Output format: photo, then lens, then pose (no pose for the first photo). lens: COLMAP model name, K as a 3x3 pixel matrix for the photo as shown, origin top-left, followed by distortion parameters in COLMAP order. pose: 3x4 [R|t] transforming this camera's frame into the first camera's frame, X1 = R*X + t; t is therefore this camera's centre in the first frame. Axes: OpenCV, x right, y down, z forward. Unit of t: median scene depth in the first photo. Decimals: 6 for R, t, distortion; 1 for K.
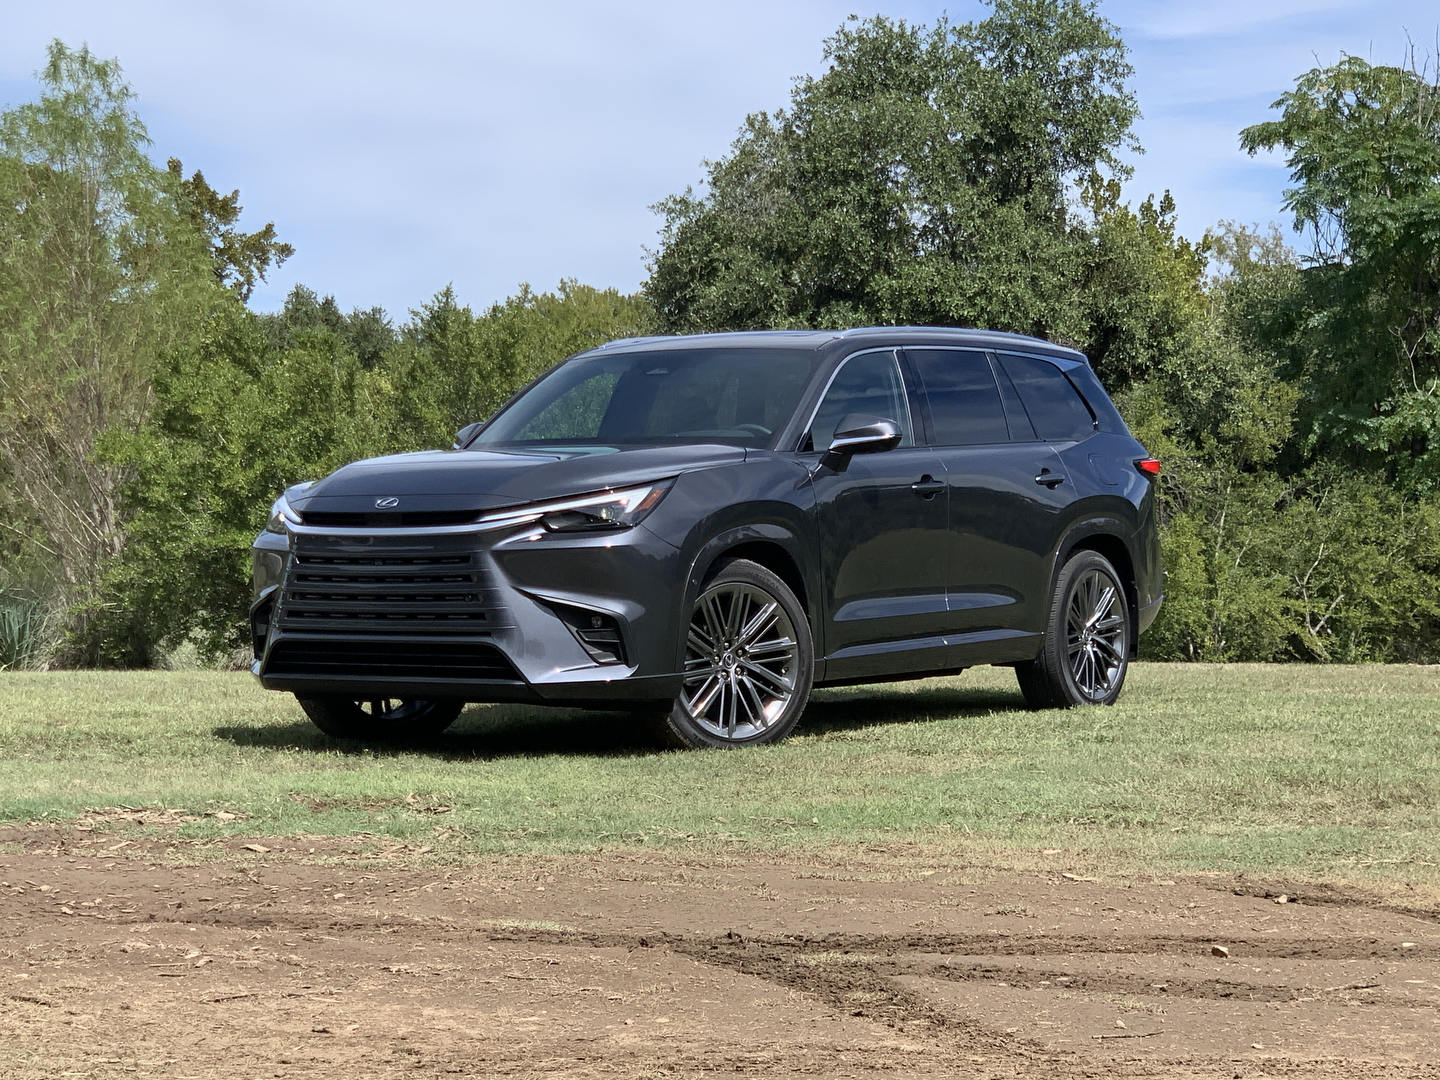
lens RADIAL K [[3215.3, 0, 728.1], [0, 3215.3, 546.3], [0, 0, 1]] dist [0.037355, 0.000000]
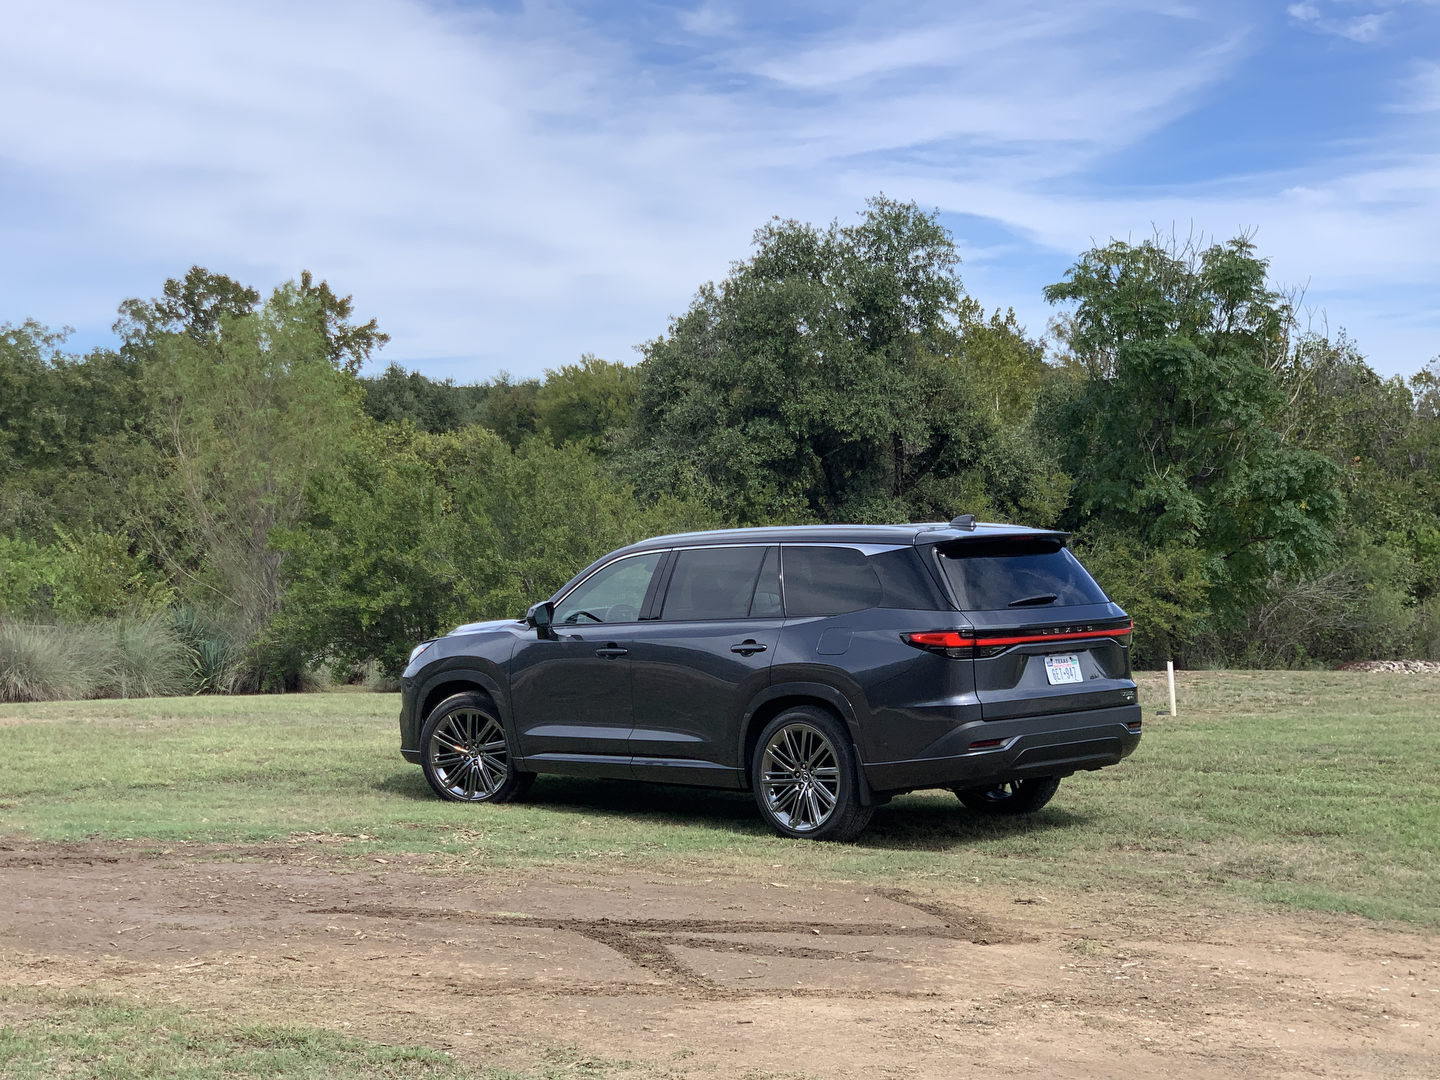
lens RADIAL K [[2387.2, 0, 724.8], [0, 2387.2, 534.9], [0, 0, 1]] dist [0.028432, 0.000000]
pose [[0.999983, 0.001541, 0.005537, 0.017597], [-0.001544, 0.999999, 0.000566, -0.033620], [-0.005536, -0.000575, 0.999985, -0.147458]]
